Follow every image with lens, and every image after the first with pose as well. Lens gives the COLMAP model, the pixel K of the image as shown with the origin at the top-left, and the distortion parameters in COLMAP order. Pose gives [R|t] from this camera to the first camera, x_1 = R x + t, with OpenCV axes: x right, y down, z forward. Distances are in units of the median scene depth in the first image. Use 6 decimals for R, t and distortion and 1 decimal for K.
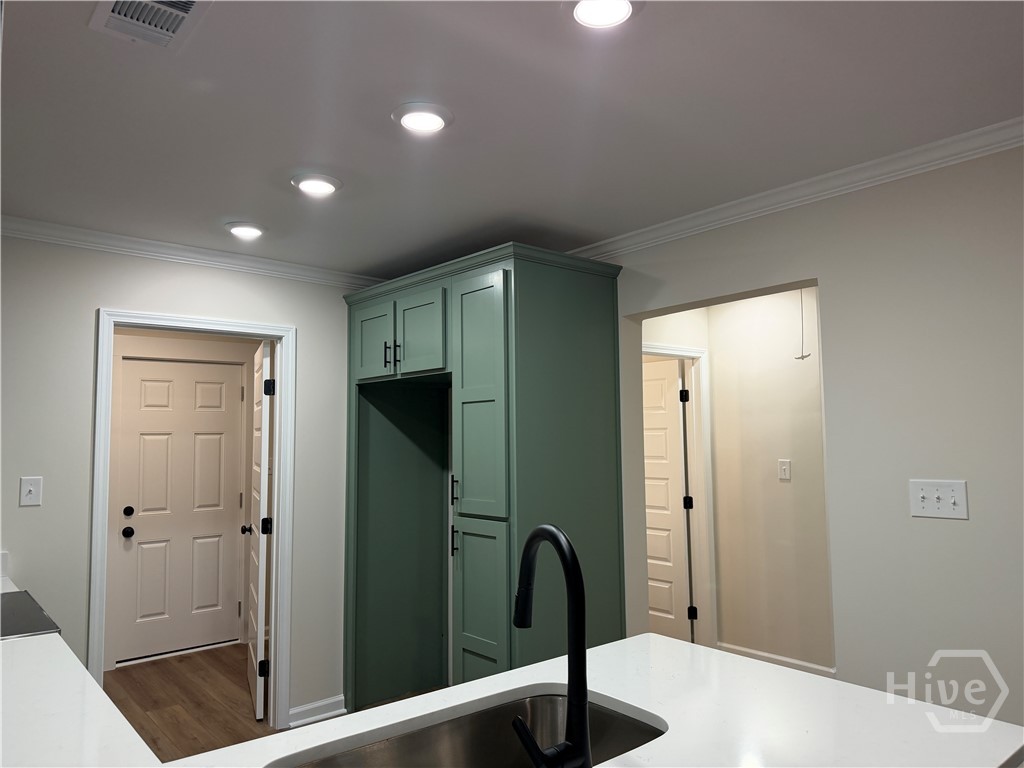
lens RADIAL K [[719.4, 0, 506.0], [0, 719.4, 384.5], [0, 0, 1]] dist [0.054369, -0.052117]
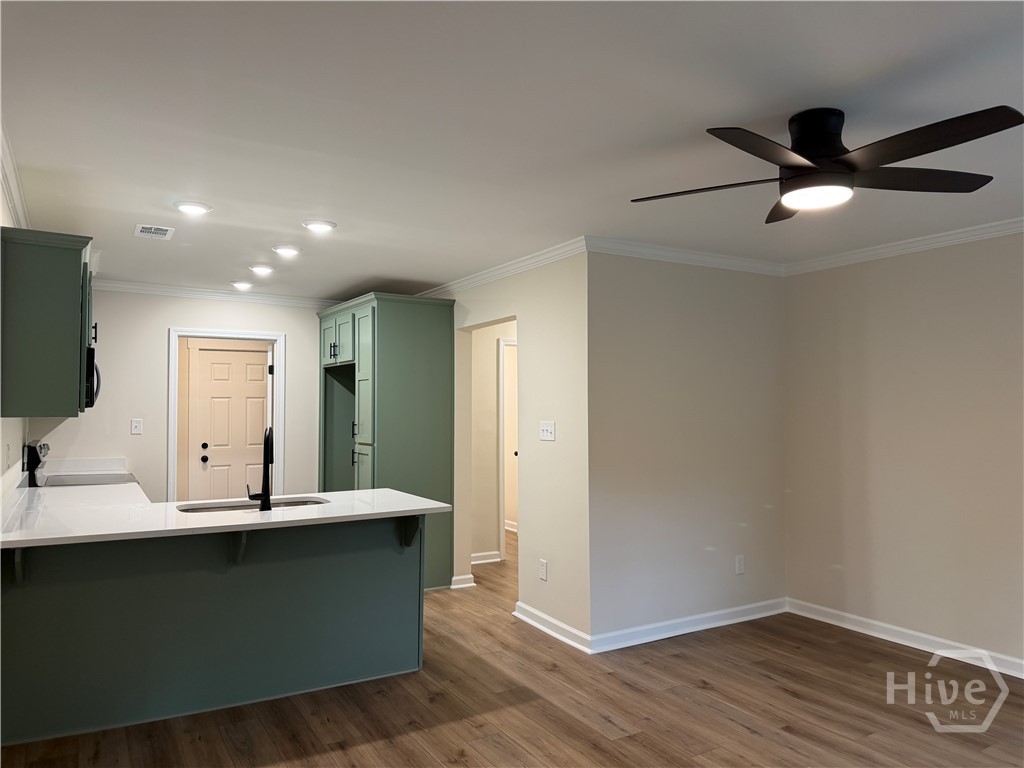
lens RADIAL K [[719.4, 0, 515.2], [0, 719.4, 389.4], [0, 0, 1]] dist [0.054369, -0.052117]
pose [[0.989318, 0.003556, -0.145729, 0.503391], [0.004154, 0.998609, 0.052566, -0.038715], [0.145713, -0.052610, 0.987927, -0.604959]]
